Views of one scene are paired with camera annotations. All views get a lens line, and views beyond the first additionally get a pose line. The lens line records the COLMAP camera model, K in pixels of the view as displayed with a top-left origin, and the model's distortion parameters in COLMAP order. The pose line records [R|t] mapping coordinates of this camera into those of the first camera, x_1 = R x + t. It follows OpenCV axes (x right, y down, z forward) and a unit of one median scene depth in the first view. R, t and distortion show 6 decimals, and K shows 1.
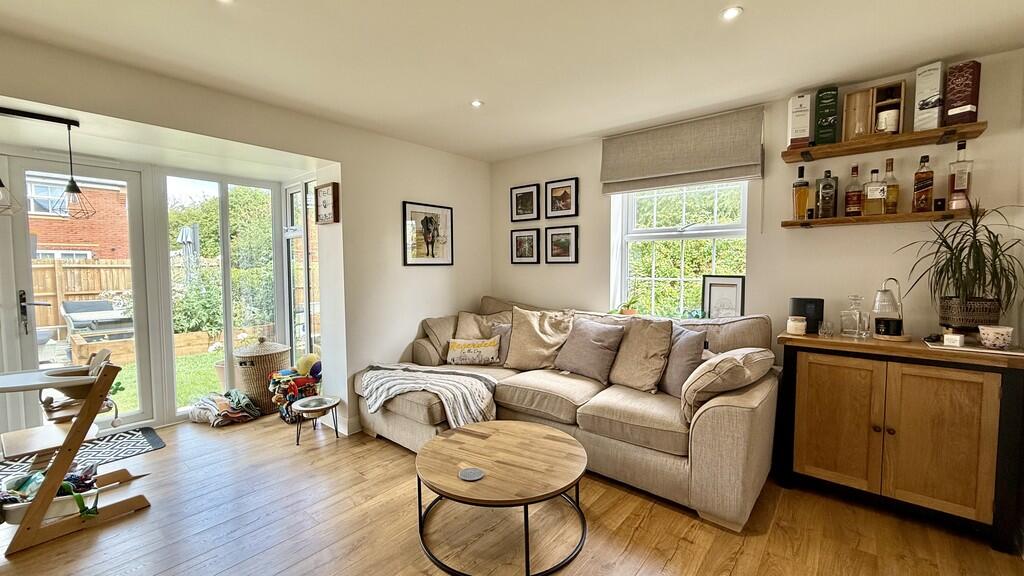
lens RADIAL K [[409.4, 0, 509.3], [0, 409.4, 288.2], [0, 0, 1]] dist [0.002517, -0.000003]
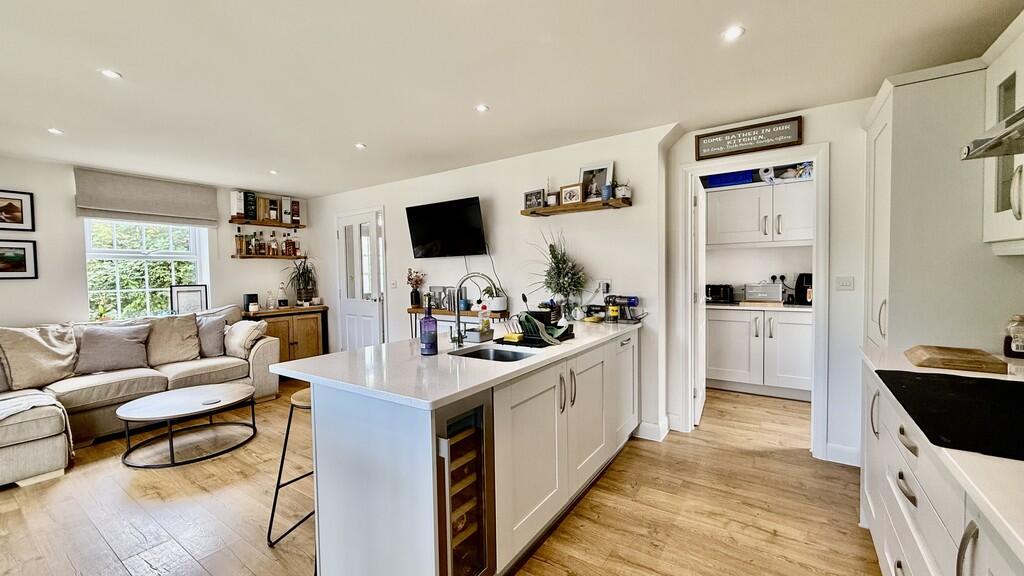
lens RADIAL K [[409.4, 0, 509.3], [0, 409.4, 288.2], [0, 0, 1]] dist [0.002517, -0.000003]
pose [[-0.094272, -0.034463, 0.994950, -1.249011], [0.070974, 0.996625, 0.041246, 0.003393], [-0.993013, 0.074504, -0.091508, -0.065105]]
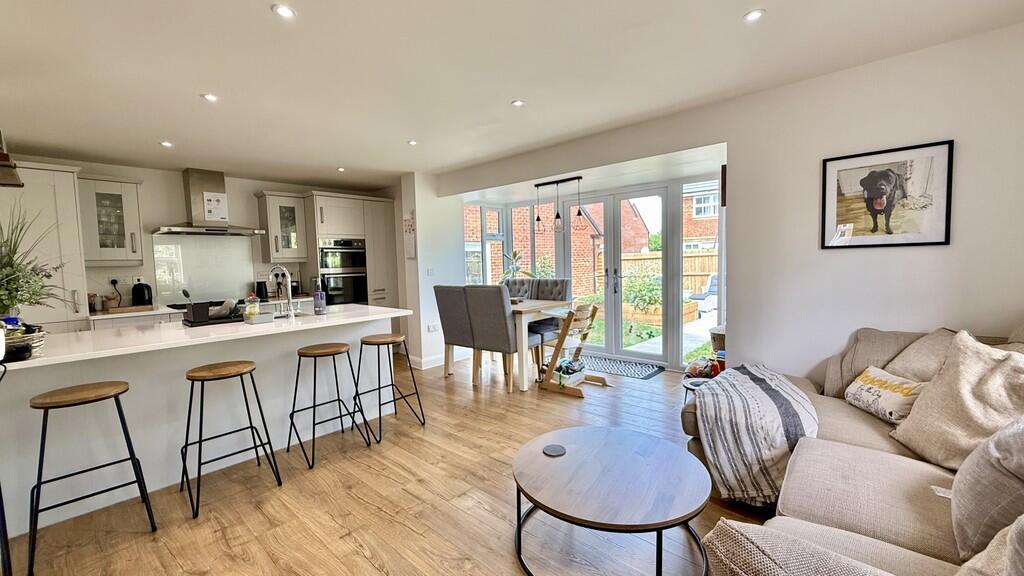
lens RADIAL K [[409.4, 0, 509.3], [0, 409.4, 288.2], [0, 0, 1]] dist [0.002517, -0.000003]
pose [[-0.045346, 0.074894, -0.996160, 0.639857], [-0.028413, 0.996686, 0.076226, -0.032313], [0.998567, 0.031761, -0.043068, 0.611985]]
